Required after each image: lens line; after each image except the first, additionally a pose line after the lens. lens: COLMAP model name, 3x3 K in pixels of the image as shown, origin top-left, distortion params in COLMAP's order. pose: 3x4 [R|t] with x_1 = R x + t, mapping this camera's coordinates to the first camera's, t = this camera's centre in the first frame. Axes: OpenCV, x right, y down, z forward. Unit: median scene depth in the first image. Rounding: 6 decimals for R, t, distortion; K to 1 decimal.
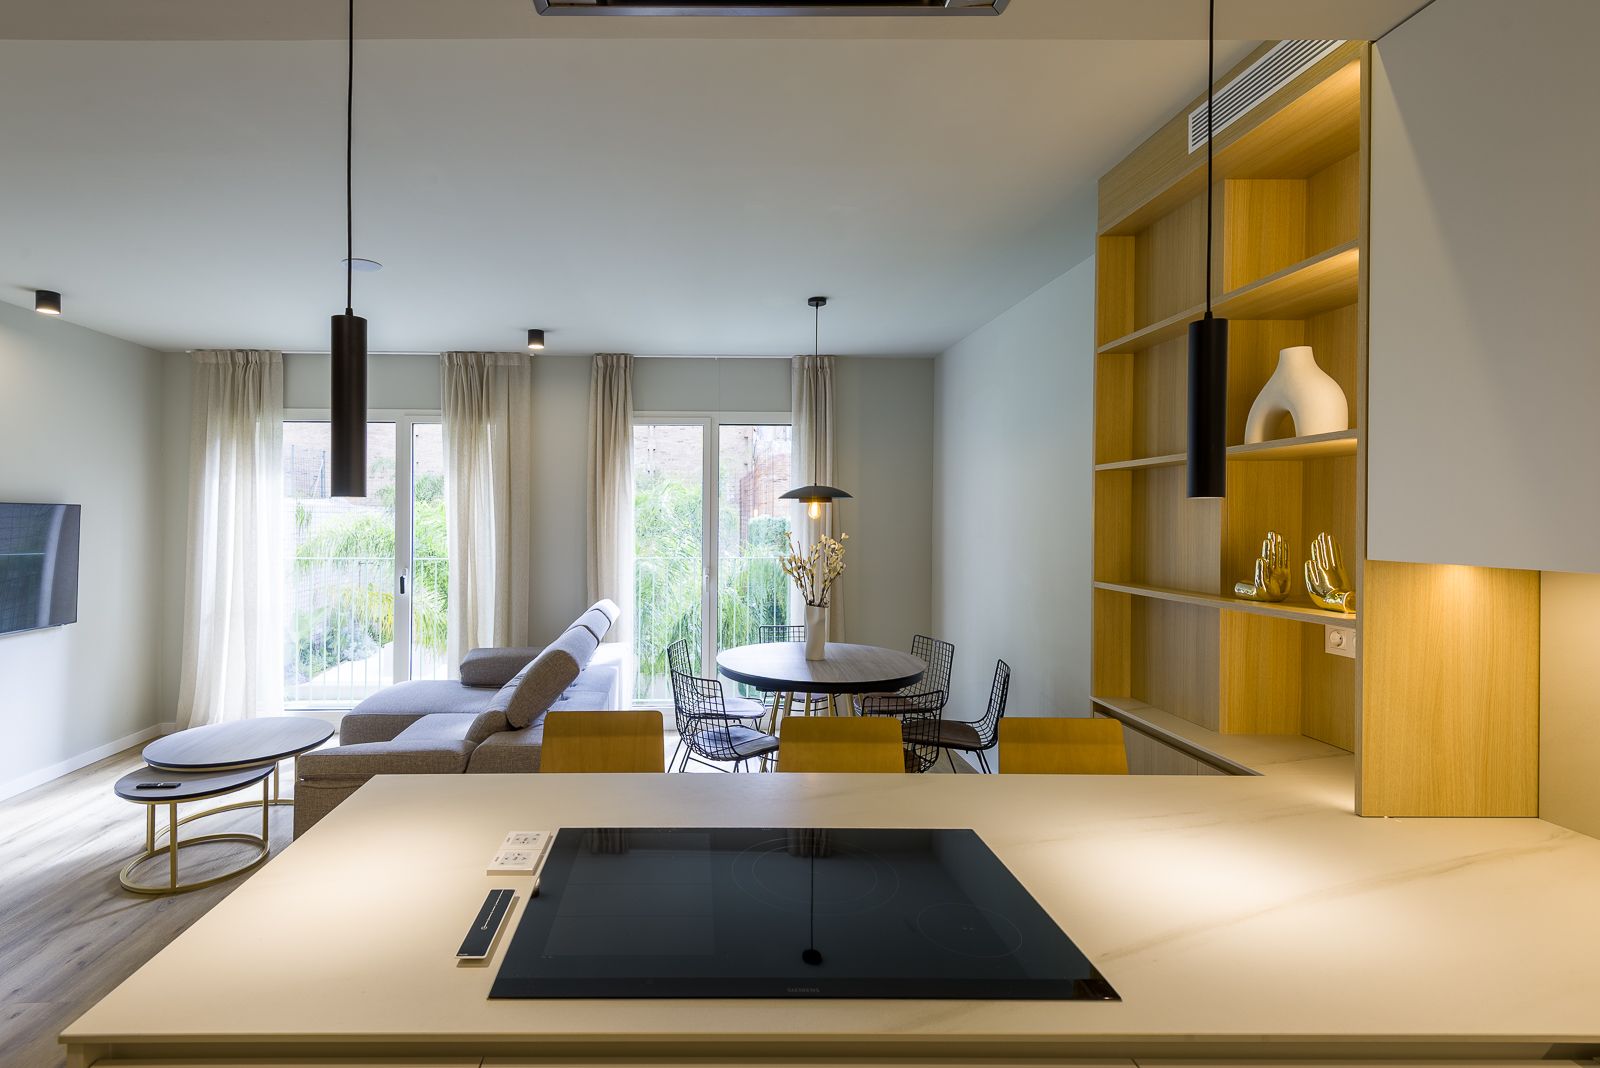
lens RADIAL K [[679.5, 0, 799.4], [0, 679.5, 520.5], [0, 0, 1]] dist [0.037455, -0.020364]
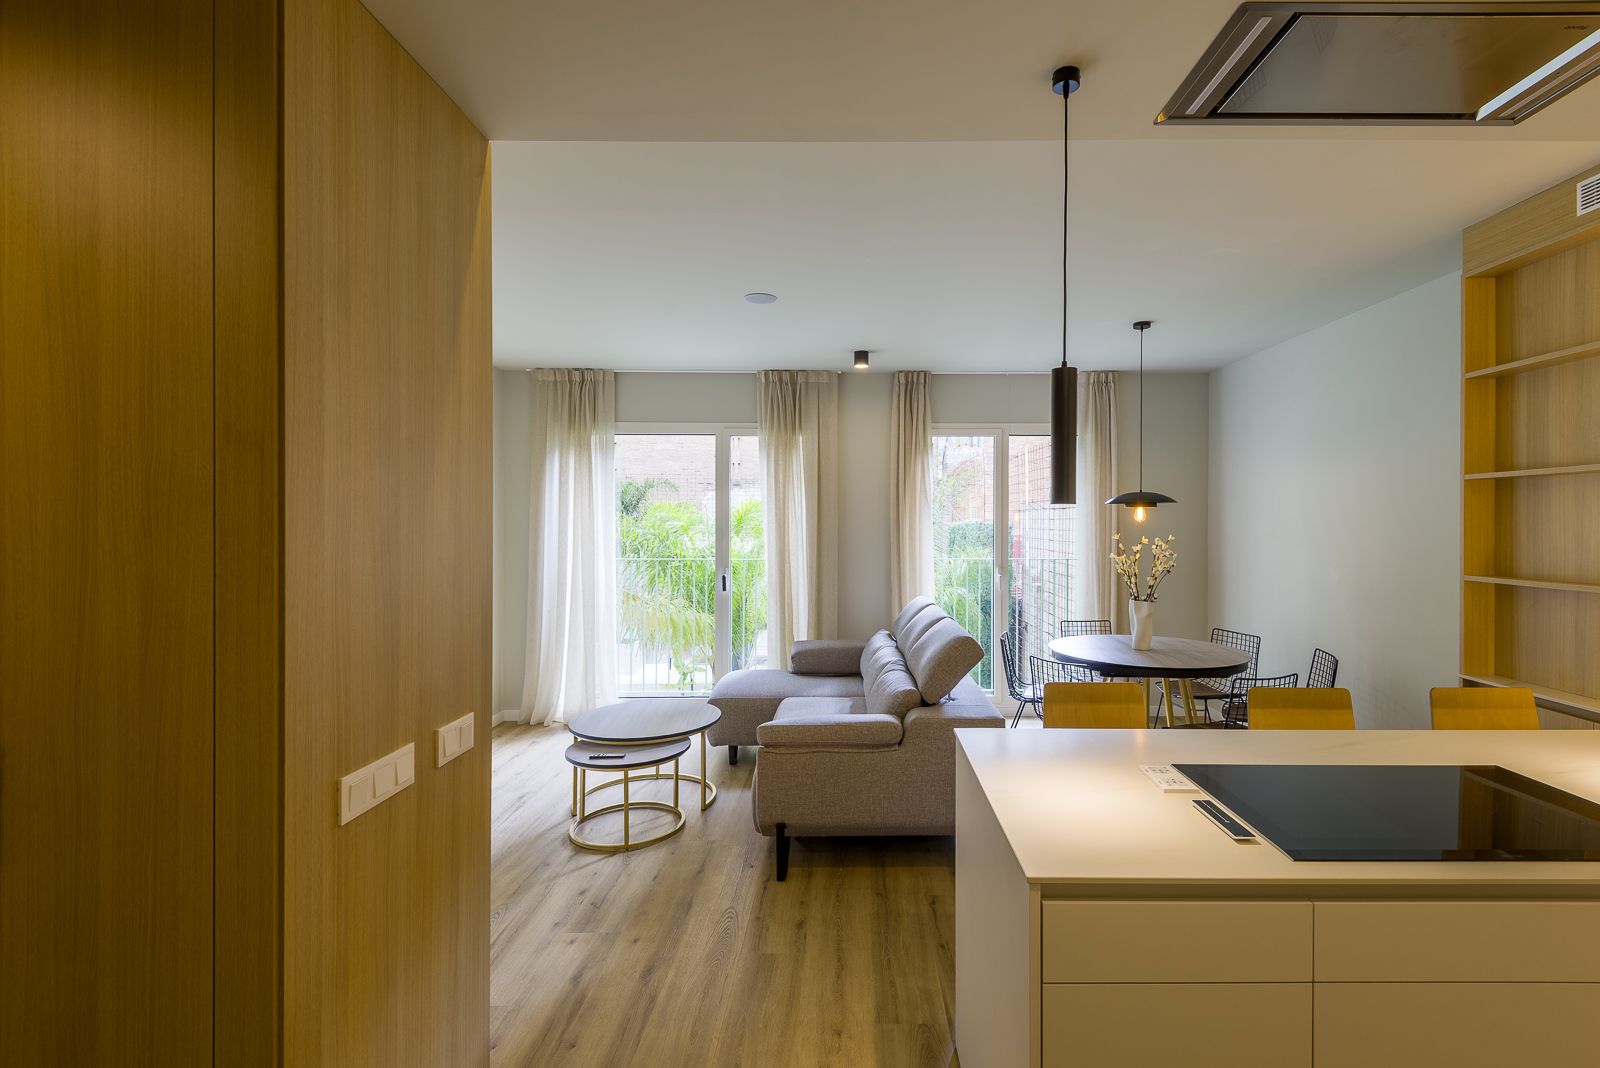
lens RADIAL K [[722.4, 0, 800.4], [0, 722.4, 528.0], [0, 0, 1]] dist [0.036707, -0.019078]
pose [[0.999959, -0.001815, 0.008856, -0.487656], [0.001779, 0.999990, 0.004018, 0.001408], [-0.008864, -0.004002, 0.999953, -0.161177]]
